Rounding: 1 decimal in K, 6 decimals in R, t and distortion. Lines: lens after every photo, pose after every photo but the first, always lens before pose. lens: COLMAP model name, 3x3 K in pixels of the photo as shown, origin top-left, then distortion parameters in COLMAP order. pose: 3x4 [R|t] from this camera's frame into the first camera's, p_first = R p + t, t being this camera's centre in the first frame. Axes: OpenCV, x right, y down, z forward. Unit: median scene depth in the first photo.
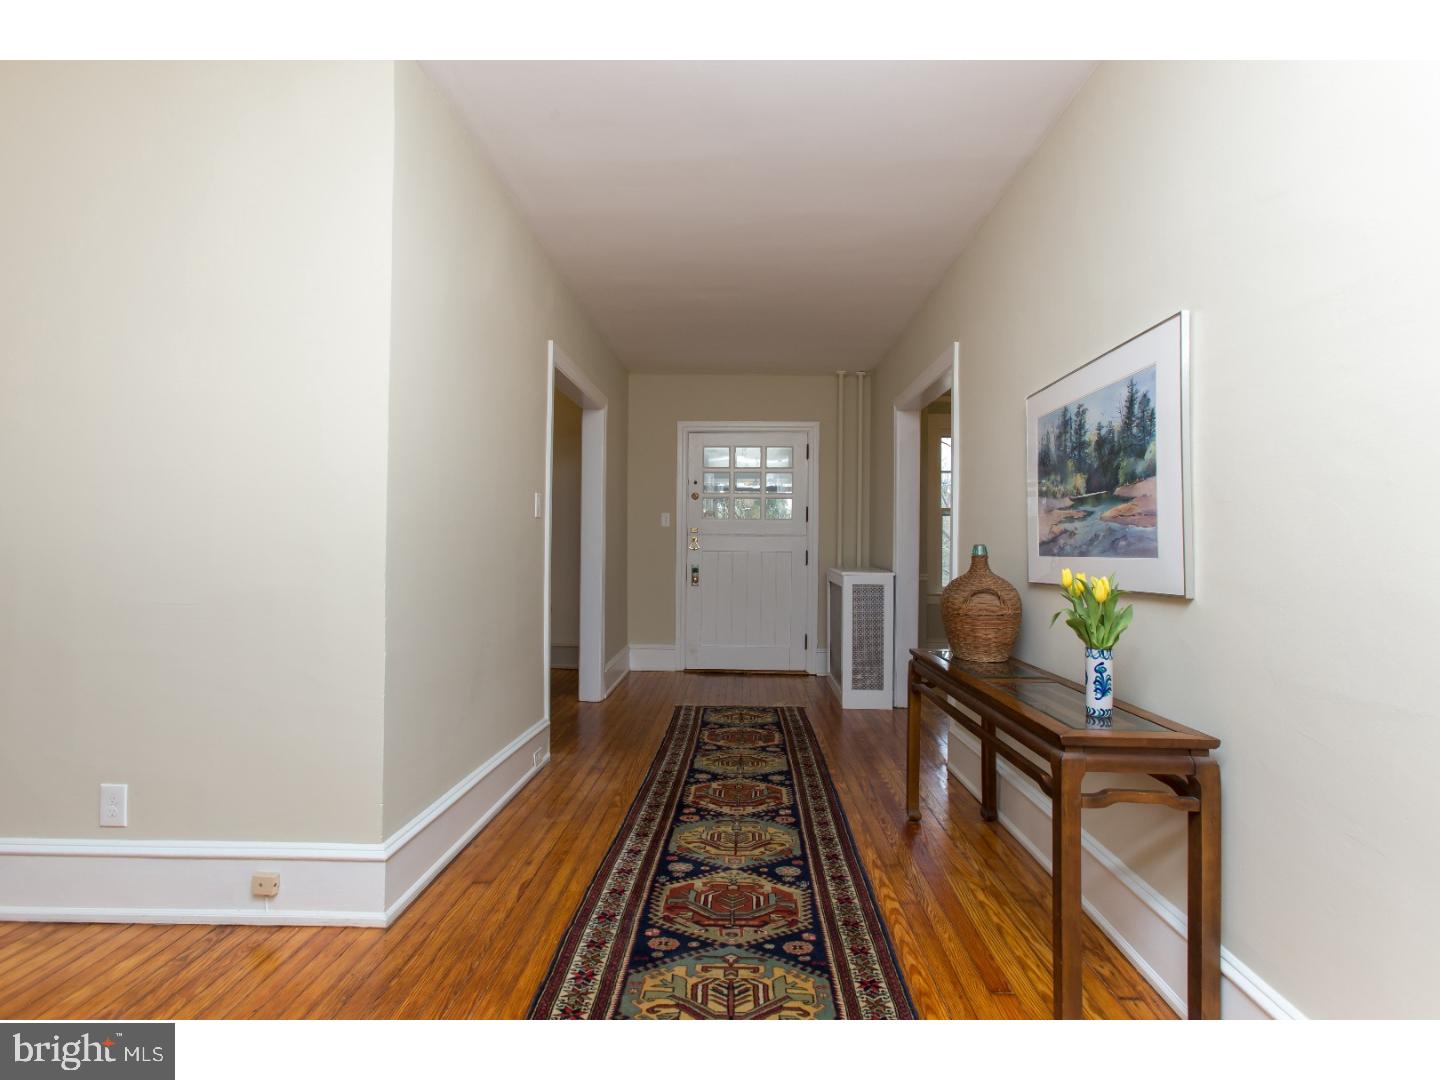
lens RADIAL K [[654.7, 0, 720.0], [0, 654.7, 540.0], [0, 0, 1]] dist [-0.000139, 0.000416]
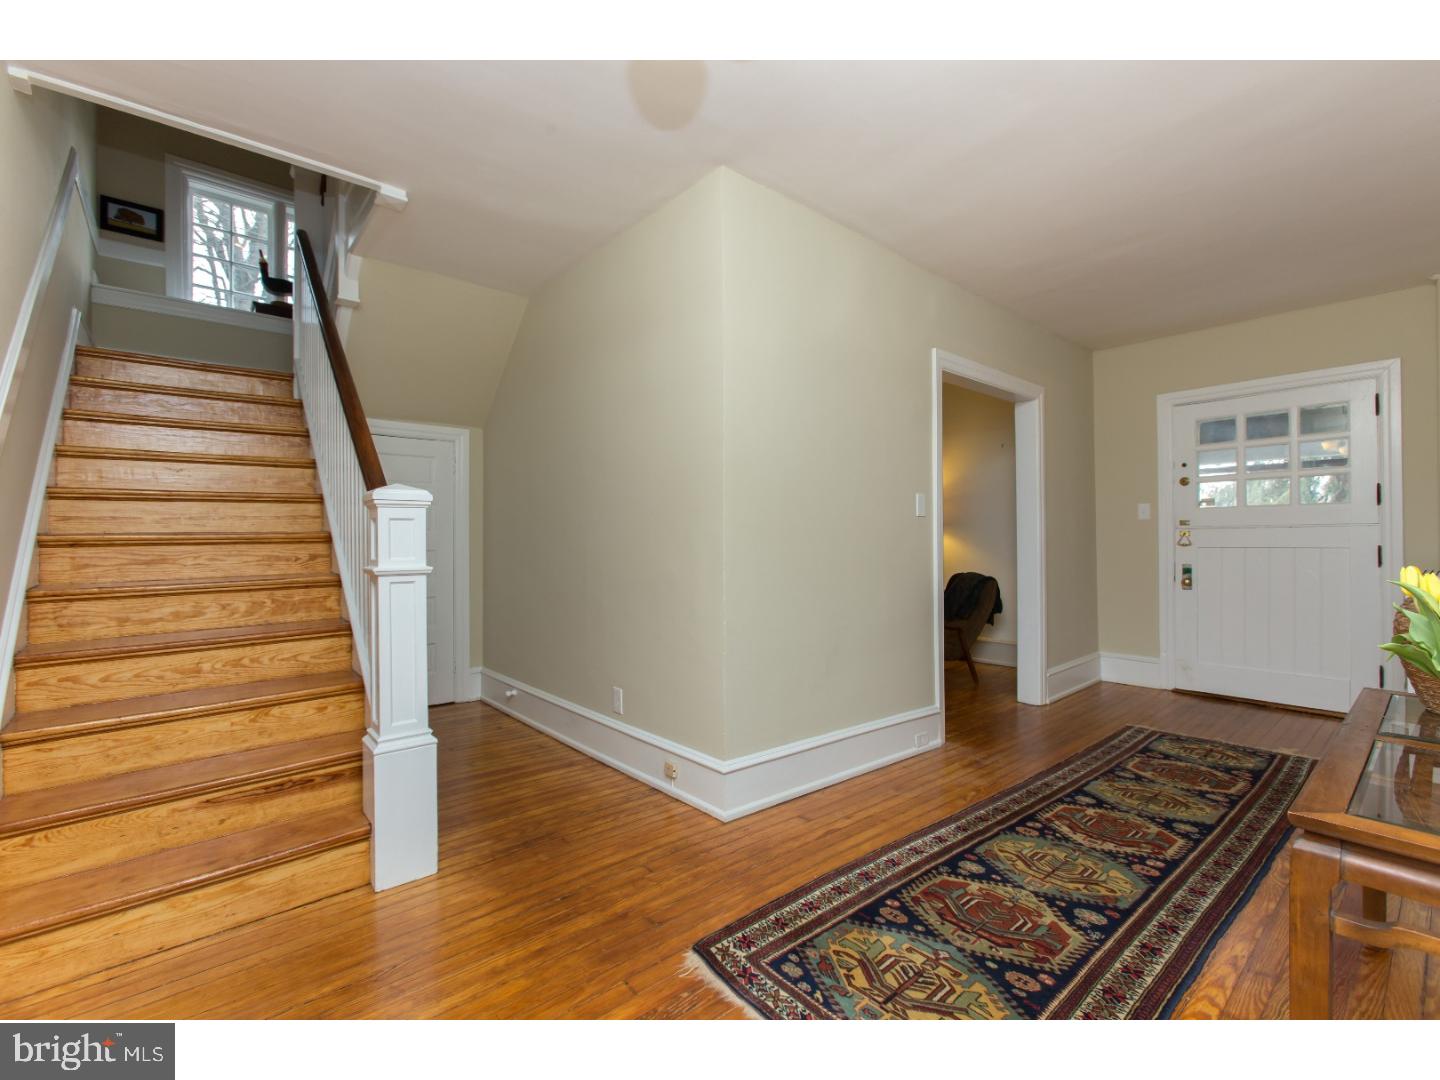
lens RADIAL K [[632.7, 0, 720.0], [0, 632.7, 540.0], [0, 0, 1]] dist [-0.041272, 0.028232]
pose [[0.676082, -0.015068, -0.736672, 0.386139], [0.016426, 0.999851, -0.005377, 0.004905], [0.736643, -0.008465, 0.676229, 0.086784]]
